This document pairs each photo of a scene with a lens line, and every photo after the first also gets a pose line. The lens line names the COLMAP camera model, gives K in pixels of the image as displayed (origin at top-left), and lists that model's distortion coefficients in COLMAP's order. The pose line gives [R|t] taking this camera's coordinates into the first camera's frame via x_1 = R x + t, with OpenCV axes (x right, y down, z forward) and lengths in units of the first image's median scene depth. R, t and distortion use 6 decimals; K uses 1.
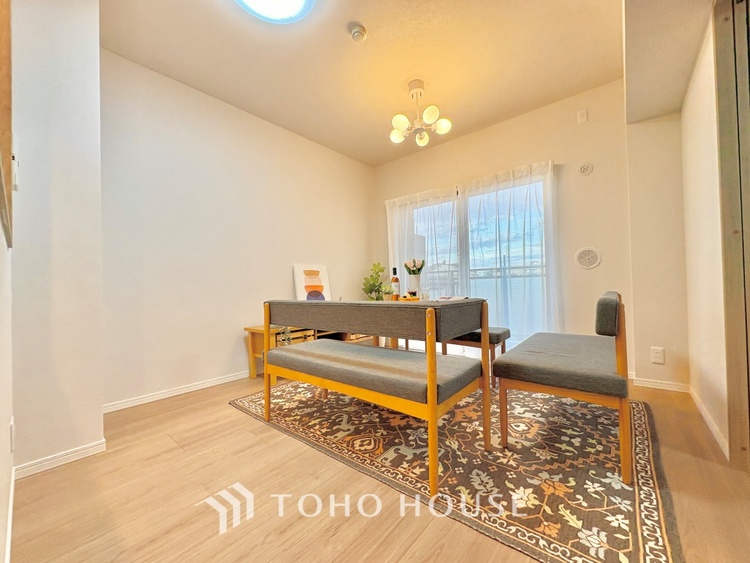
lens RADIAL K [[298.0, 0, 375.1], [0, 298.0, 282.8], [0, 0, 1]] dist [0.000258, -0.000369]
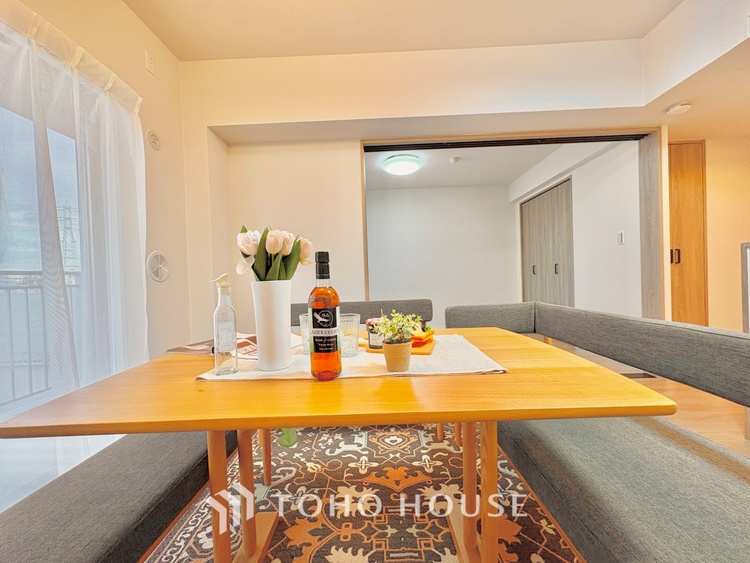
lens RADIAL K [[298.0, 0, 376.1], [0, 298.0, 282.3], [0, 0, 1]] dist [0.000258, -0.000369]
pose [[-0.630189, 0.032481, 0.775762, -0.238965], [0.038492, 0.999203, -0.010568, -0.024370], [-0.775487, 0.023201, -0.630937, 1.557349]]
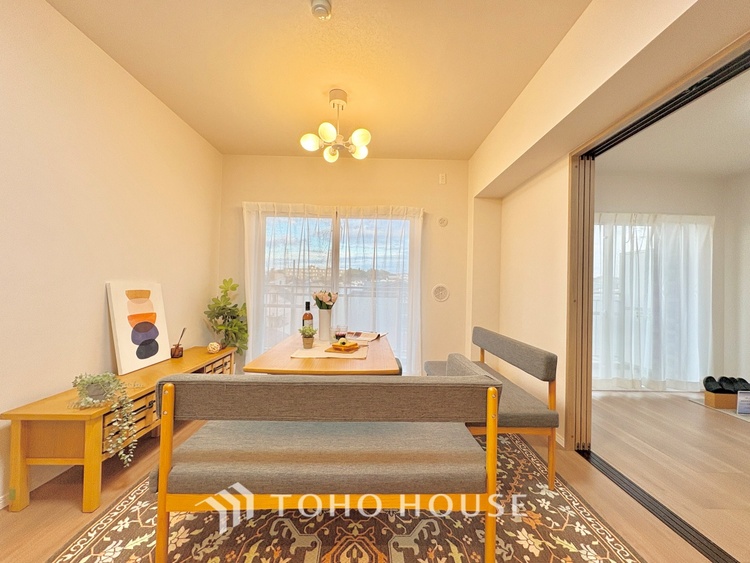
lens RADIAL K [[298.0, 0, 375.7], [0, 298.0, 282.3], [0, 0, 1]] dist [0.000258, -0.000369]
pose [[0.757765, 0.049550, 0.650643, -0.458476], [-0.049071, 0.998616, -0.018901, -0.133940], [-0.650679, -0.017605, 0.759148, 0.341778]]
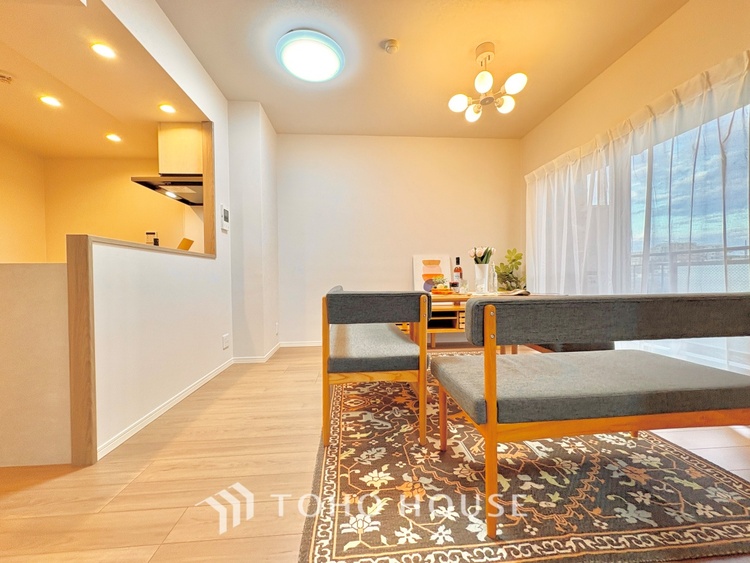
lens RADIAL K [[298.0, 0, 375.1], [0, 298.0, 282.8], [0, 0, 1]] dist [0.000258, -0.000369]
pose [[0.700774, 0.028890, -0.712798, 0.783502], [0.004600, 0.998976, 0.045012, -0.016618], [0.713369, -0.034822, 0.699923, 0.173672]]
